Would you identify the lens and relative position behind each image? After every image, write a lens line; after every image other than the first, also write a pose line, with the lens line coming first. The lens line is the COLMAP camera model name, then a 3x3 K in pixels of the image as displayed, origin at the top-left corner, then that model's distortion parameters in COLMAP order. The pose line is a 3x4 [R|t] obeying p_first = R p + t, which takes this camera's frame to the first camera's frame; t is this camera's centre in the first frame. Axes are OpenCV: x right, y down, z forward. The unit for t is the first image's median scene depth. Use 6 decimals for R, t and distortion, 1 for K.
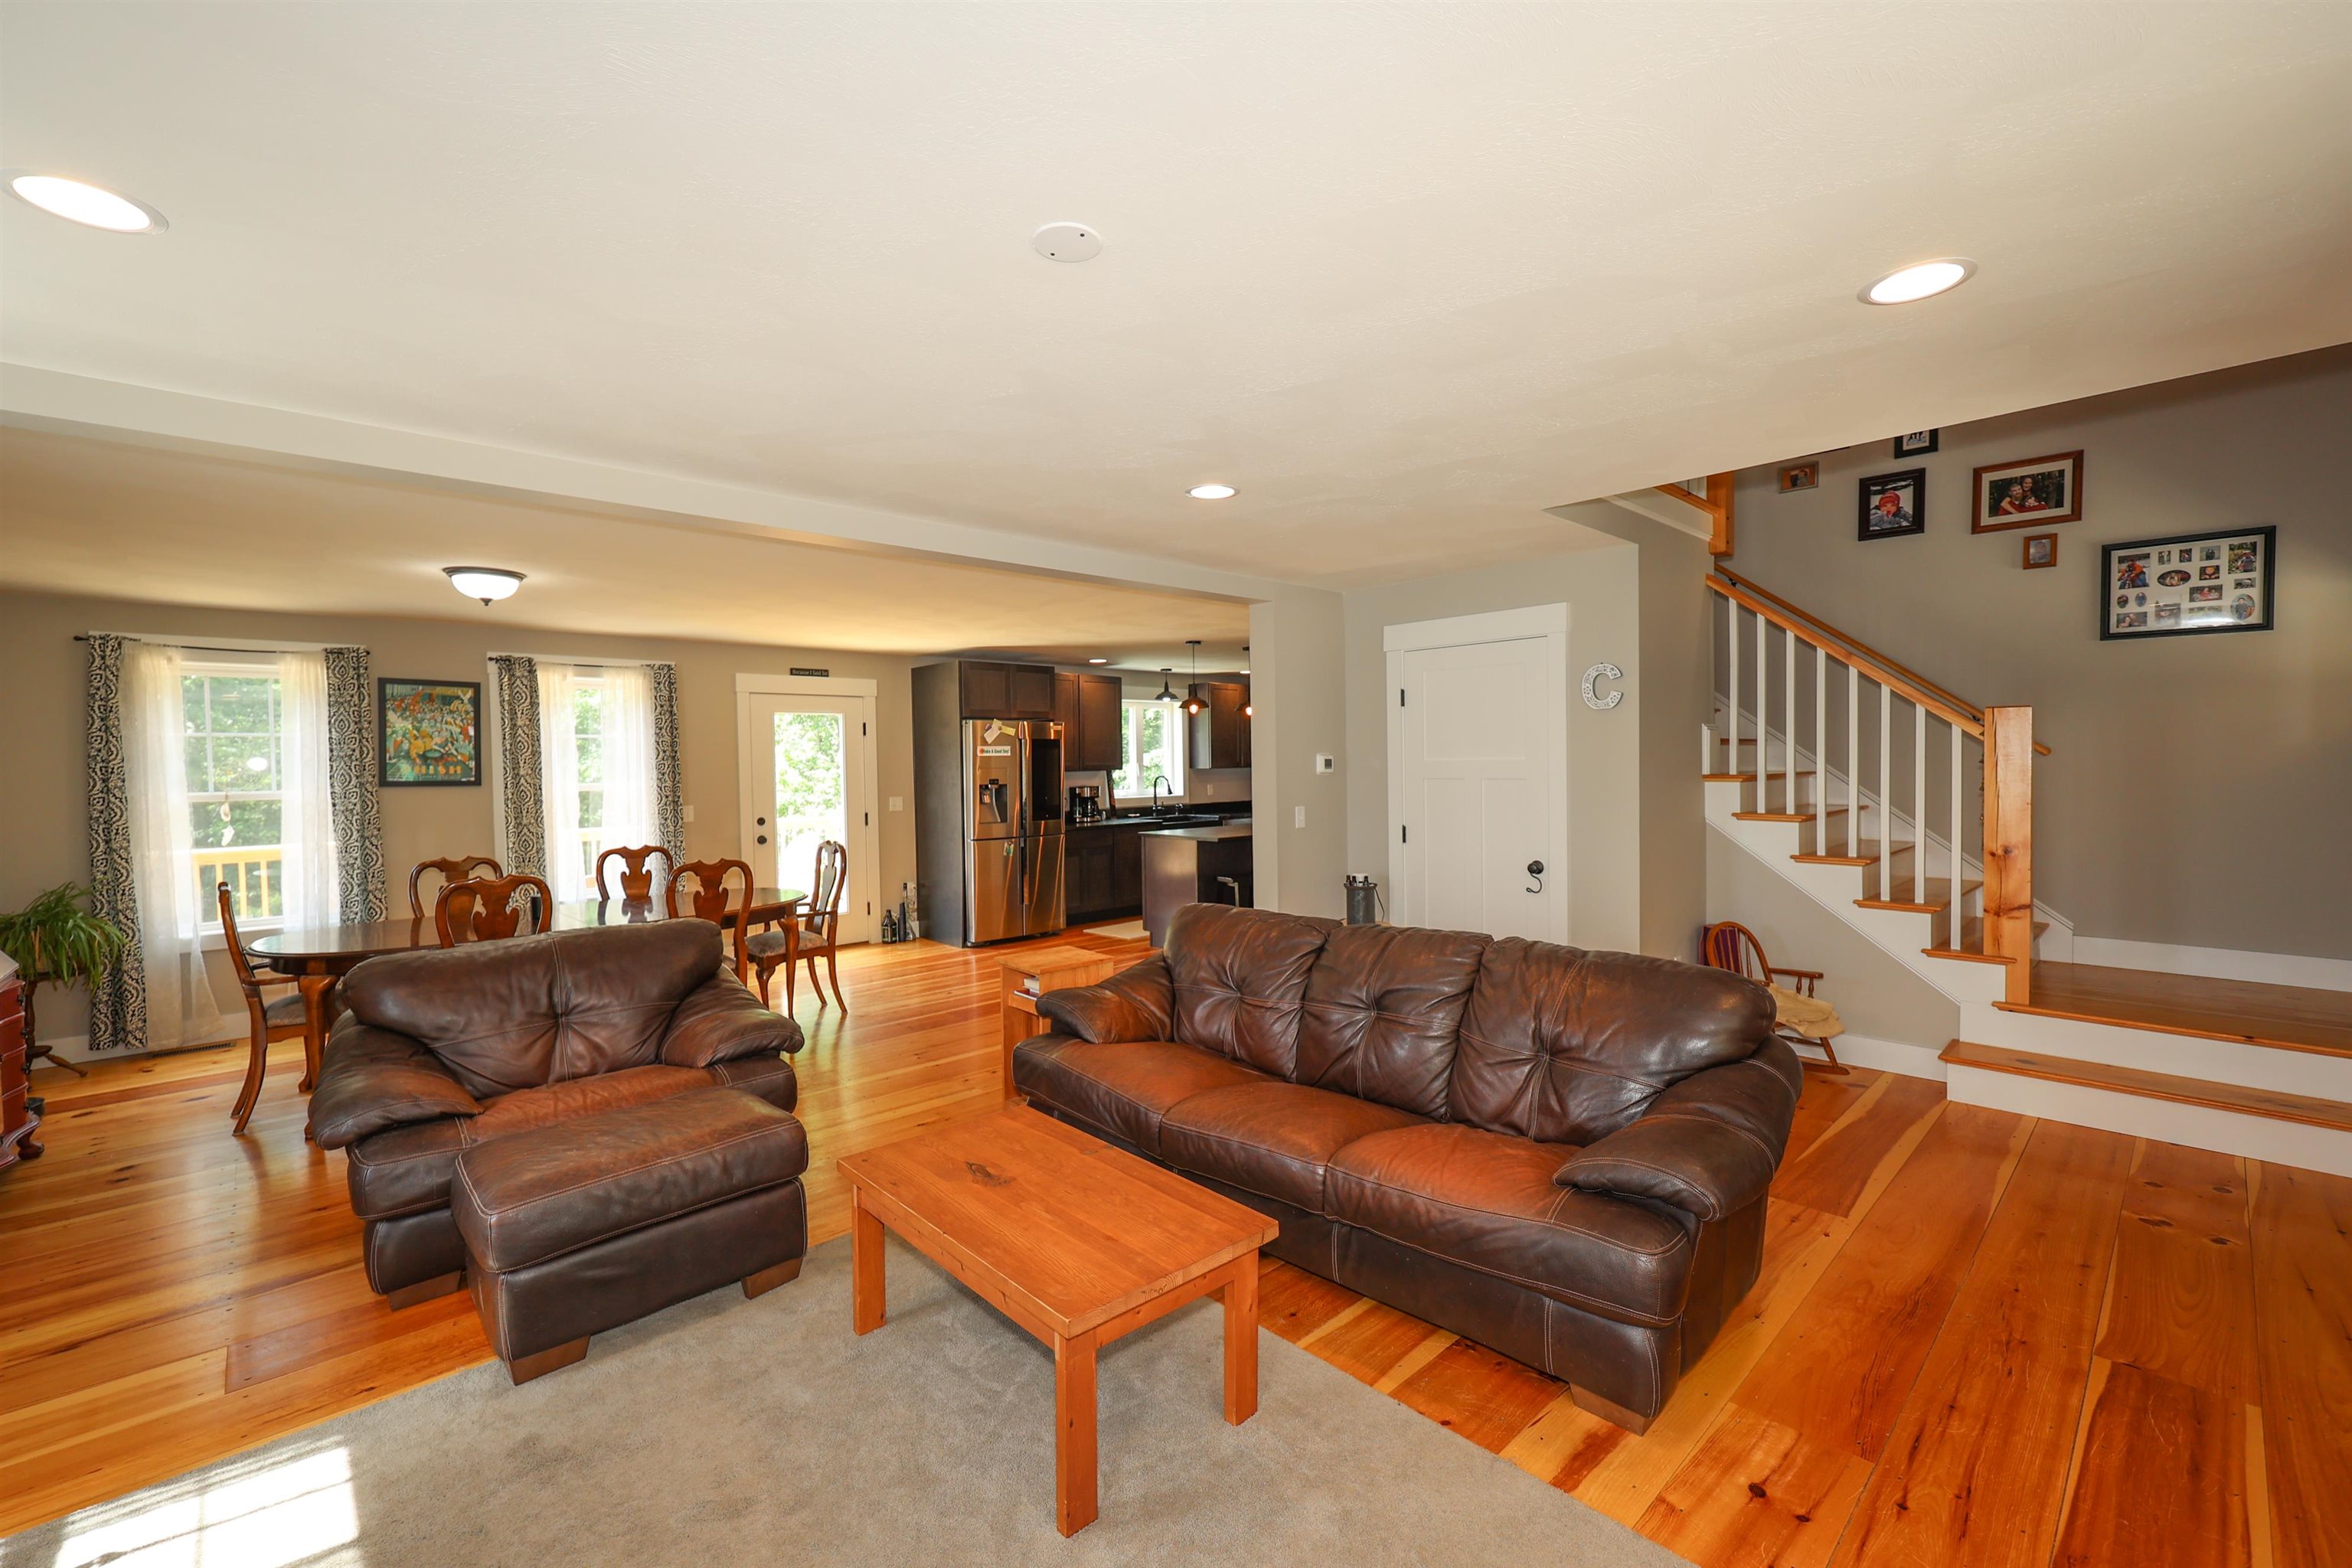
lens RADIAL K [[949.9, 0, 1183.0], [0, 949.9, 781.0], [0, 0, 1]] dist [-0.001882, -0.001796]
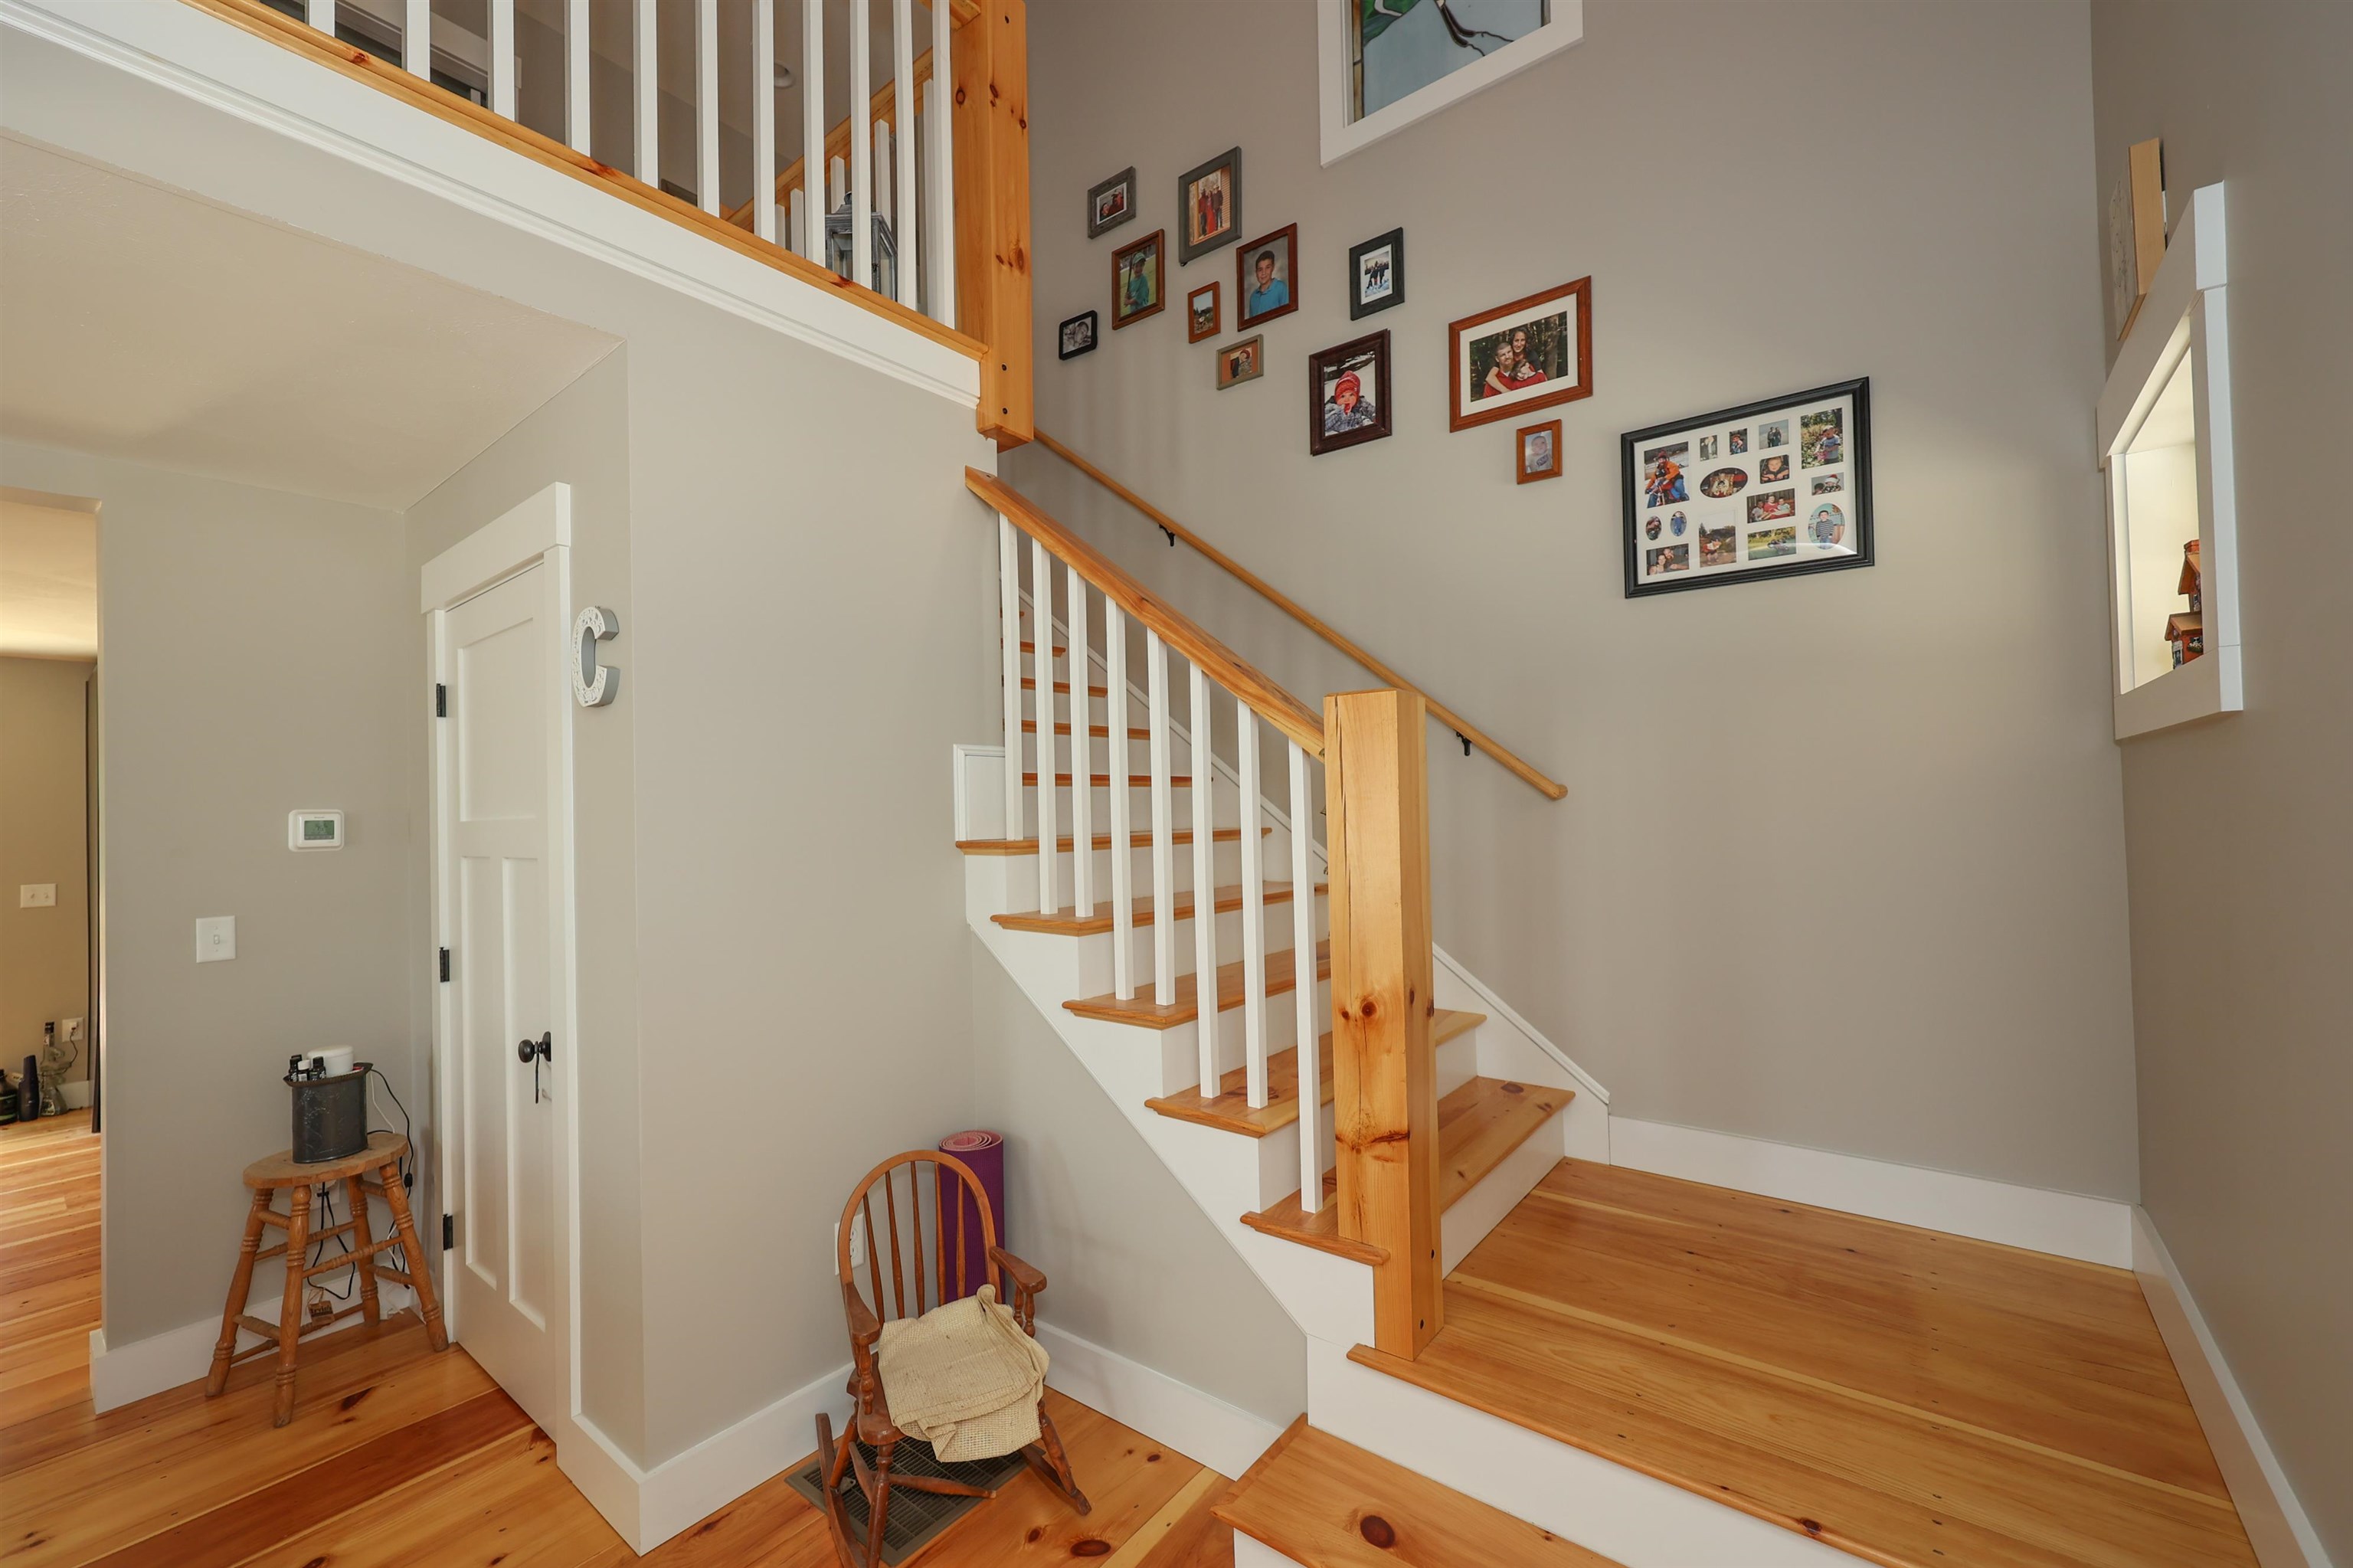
lens RADIAL K [[950.3, 0, 1167.0], [0, 950.3, 791.6], [0, 0, 1]] dist [-0.001882, -0.001796]
pose [[0.987458, -0.008870, 0.157634, 0.608267], [0.016020, 0.998897, -0.044148, -0.009949], [-0.157069, 0.046119, 0.986510, 0.485050]]
